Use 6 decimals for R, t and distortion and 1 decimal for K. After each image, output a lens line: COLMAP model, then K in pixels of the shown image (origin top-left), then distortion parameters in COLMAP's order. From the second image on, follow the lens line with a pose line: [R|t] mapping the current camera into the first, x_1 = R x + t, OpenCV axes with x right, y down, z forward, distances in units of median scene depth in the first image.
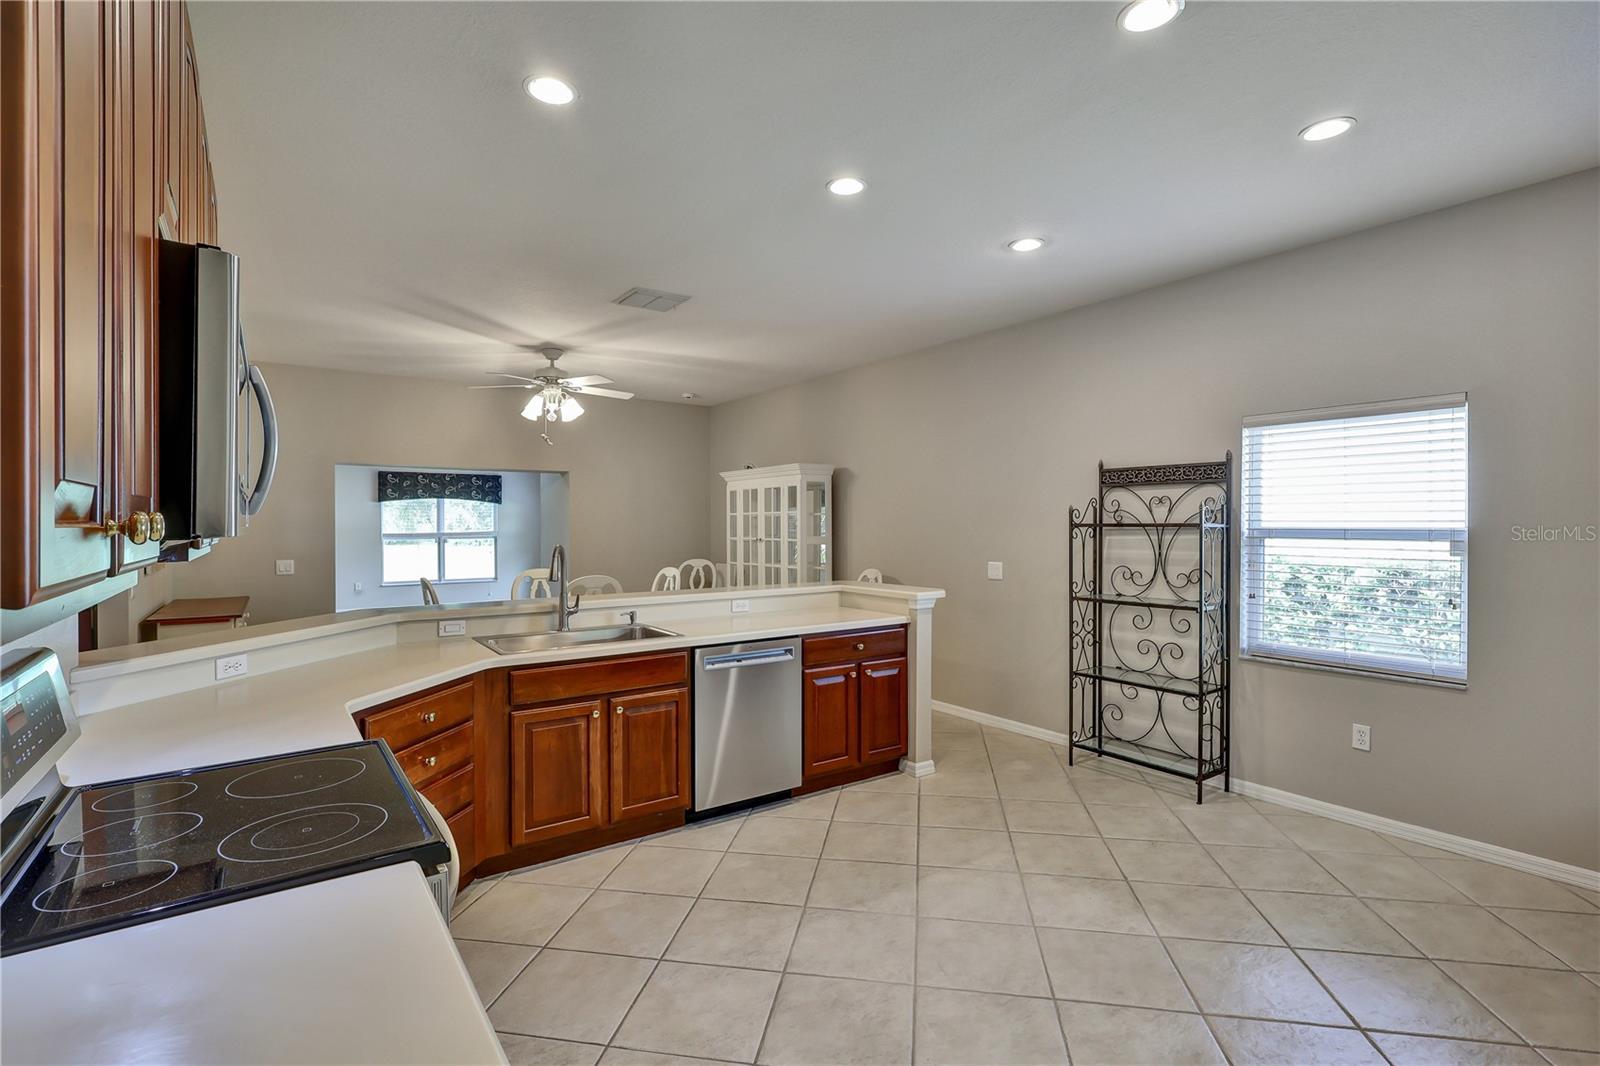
lens RADIAL K [[751.2, 0, 793.3], [0, 751.2, 524.6], [0, 0, 1]] dist [0.002354, 0.000828]
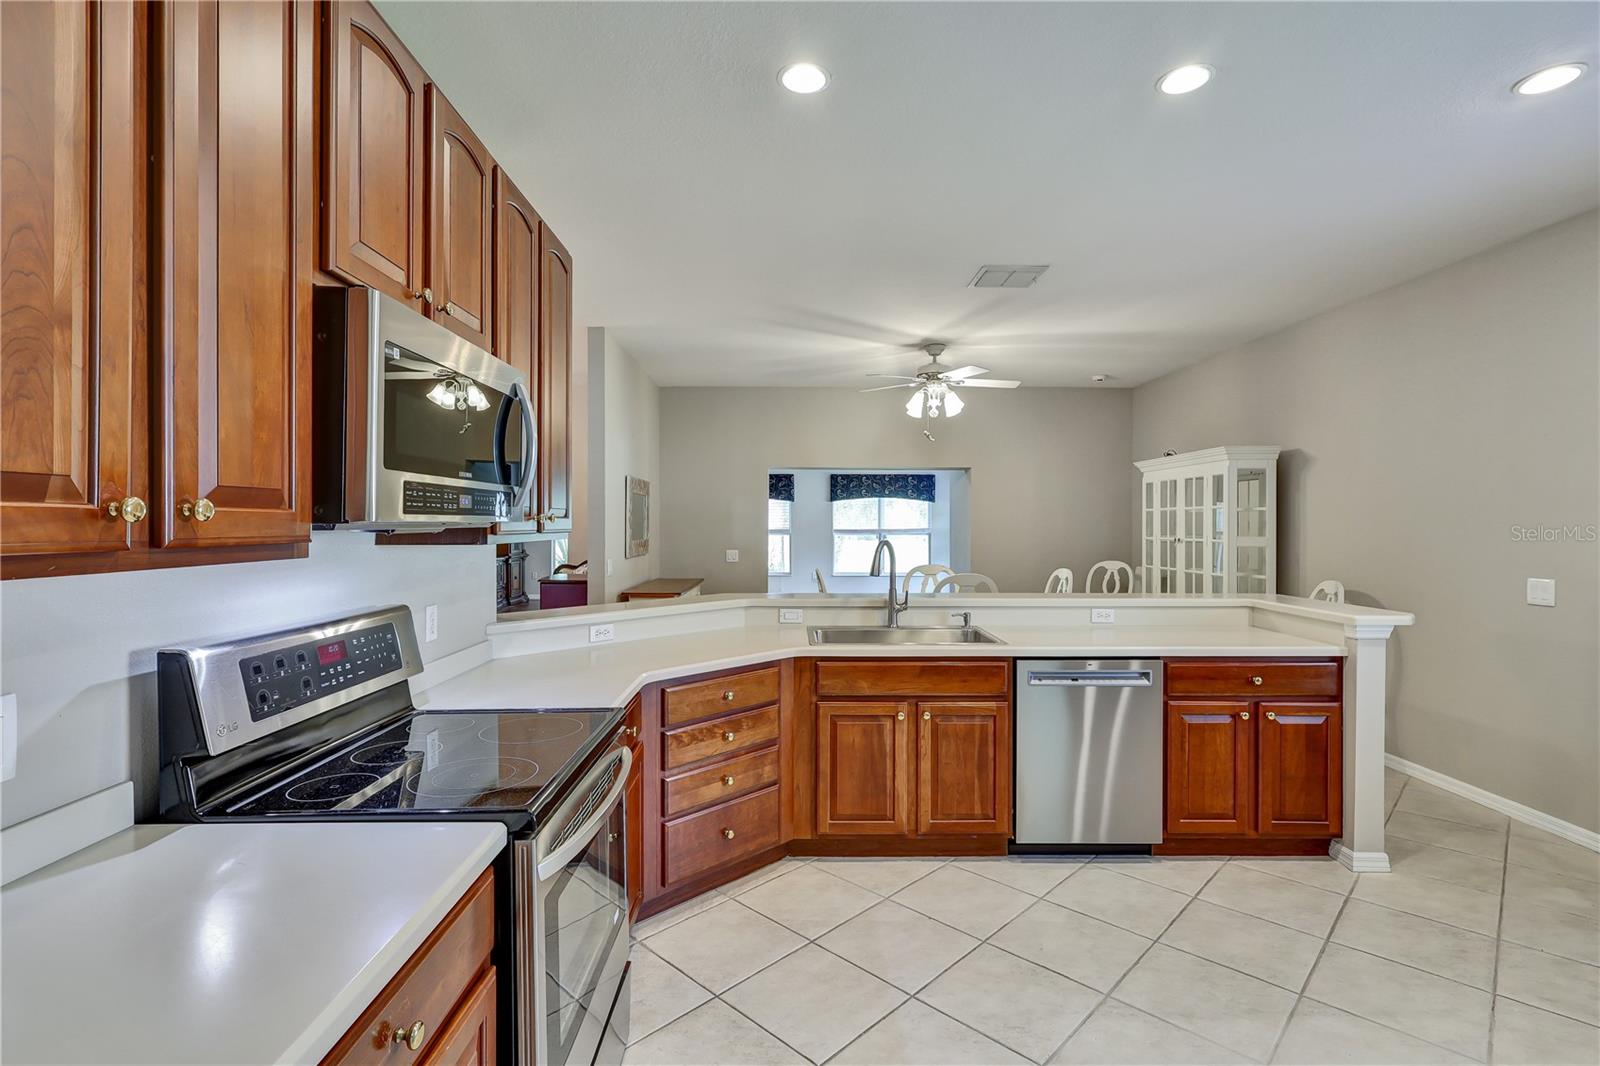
lens RADIAL K [[751.2, 0, 793.3], [0, 751.2, 524.6], [0, 0, 1]] dist [0.002354, 0.000828]
pose [[0.824773, 0.006088, -0.565431, 0.124223], [-0.004860, 0.999981, 0.003677, 0.003124], [0.565442, -0.000285, 0.824788, 0.097298]]
